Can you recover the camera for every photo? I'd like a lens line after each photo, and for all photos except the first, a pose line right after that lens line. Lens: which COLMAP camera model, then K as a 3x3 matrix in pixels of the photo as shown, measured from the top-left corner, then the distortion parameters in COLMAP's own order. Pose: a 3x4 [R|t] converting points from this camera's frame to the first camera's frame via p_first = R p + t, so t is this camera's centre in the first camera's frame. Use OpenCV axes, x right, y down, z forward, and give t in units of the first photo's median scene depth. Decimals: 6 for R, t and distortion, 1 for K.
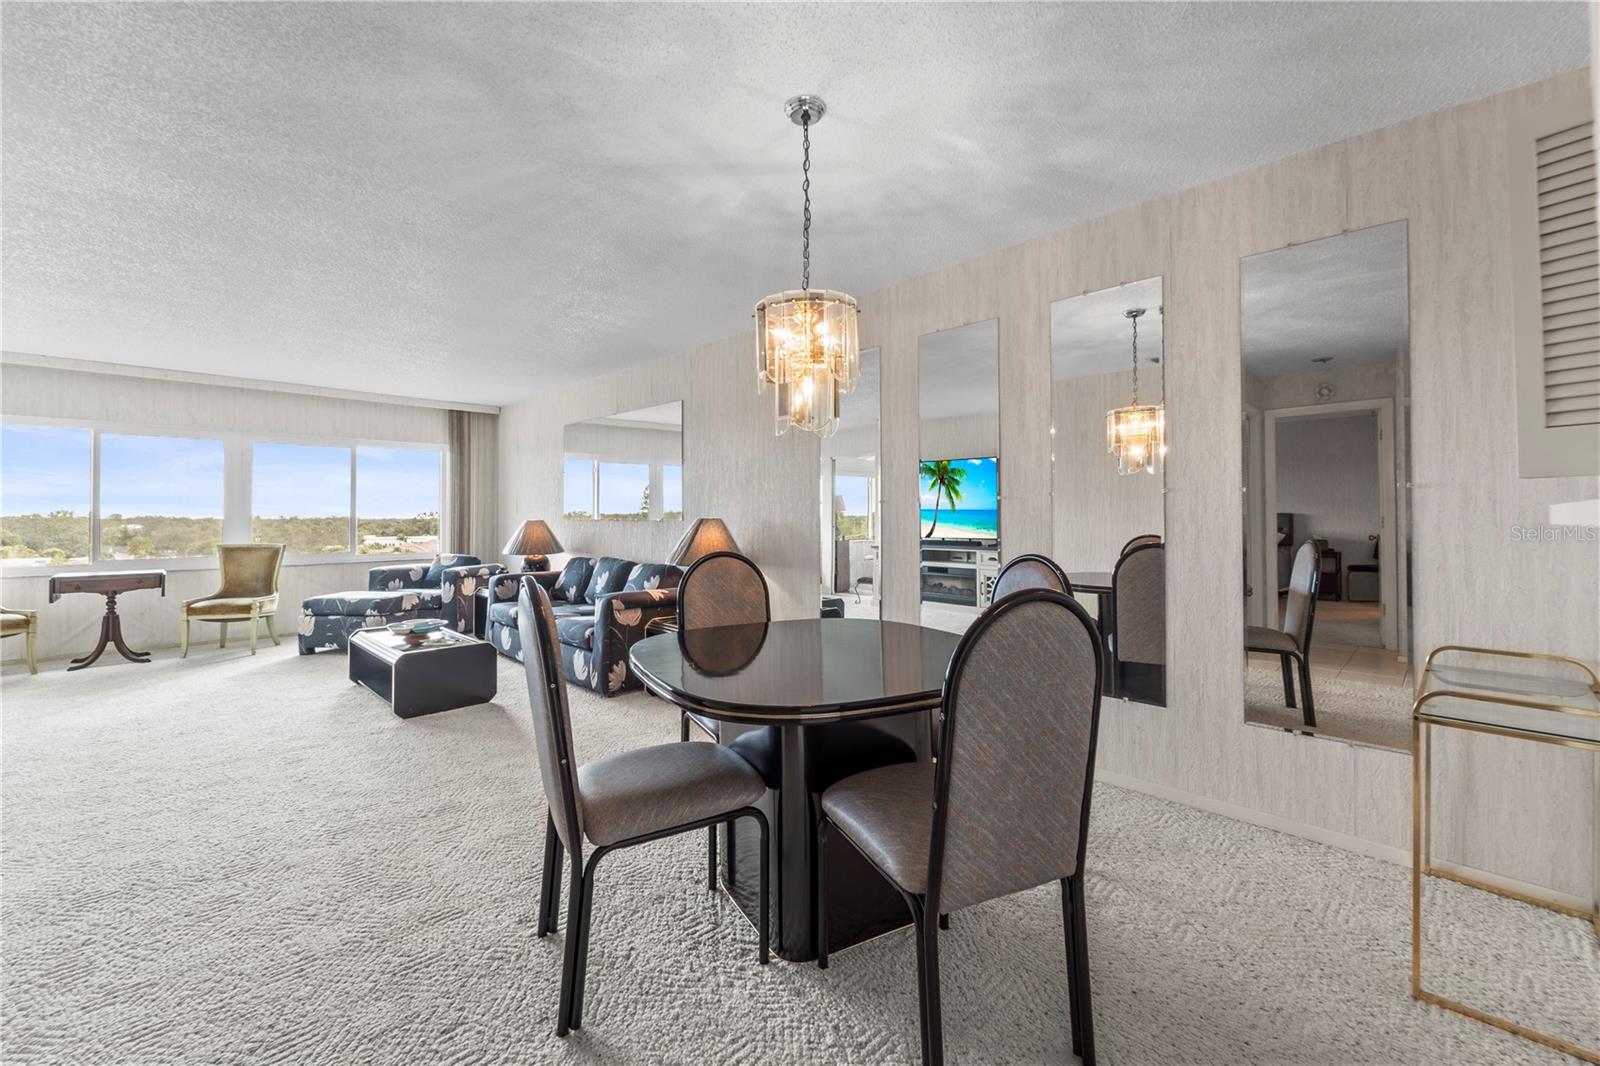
lens RADIAL K [[667.8, 0, 790.2], [0, 667.8, 512.6], [0, 0, 1]] dist [-0.002078, -0.000367]
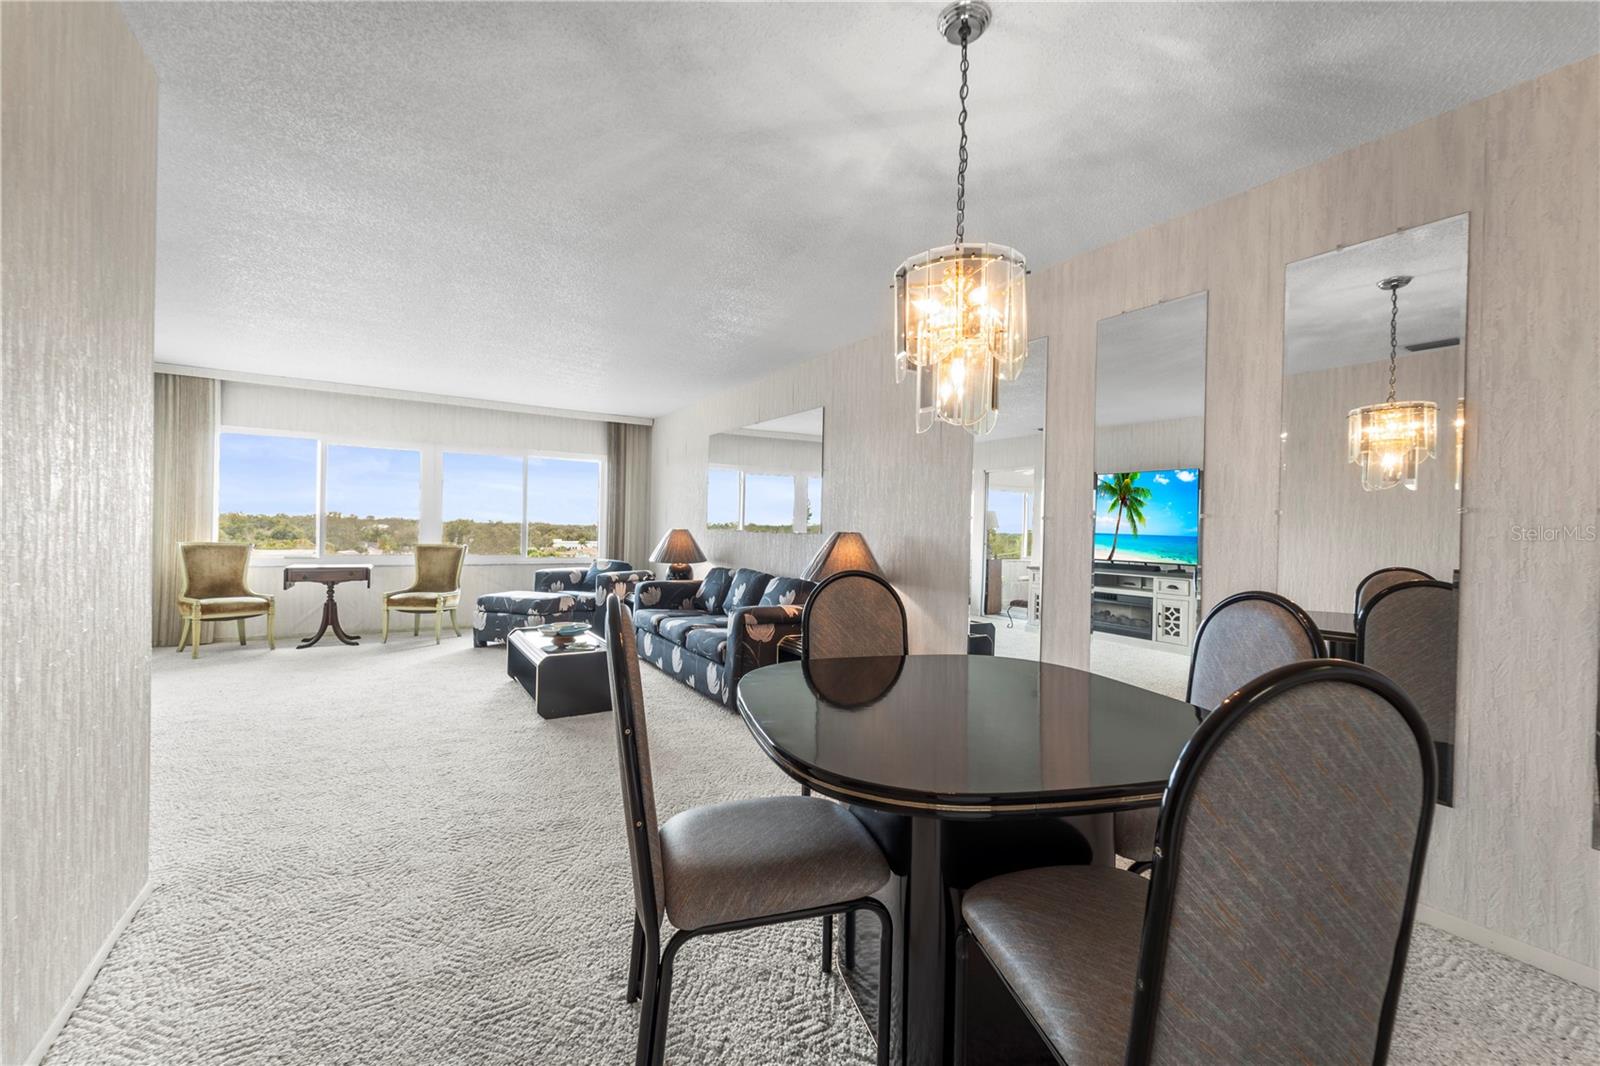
lens RADIAL K [[664.7, 0, 793.9], [0, 664.7, 529.6], [0, 0, 1]] dist [-0.000466, -0.000806]
pose [[0.976612, 0.025696, -0.213471, 0.007091], [-0.024625, 0.999667, 0.007676, 0.000048], [0.213597, -0.002239, 0.976919, 0.145064]]
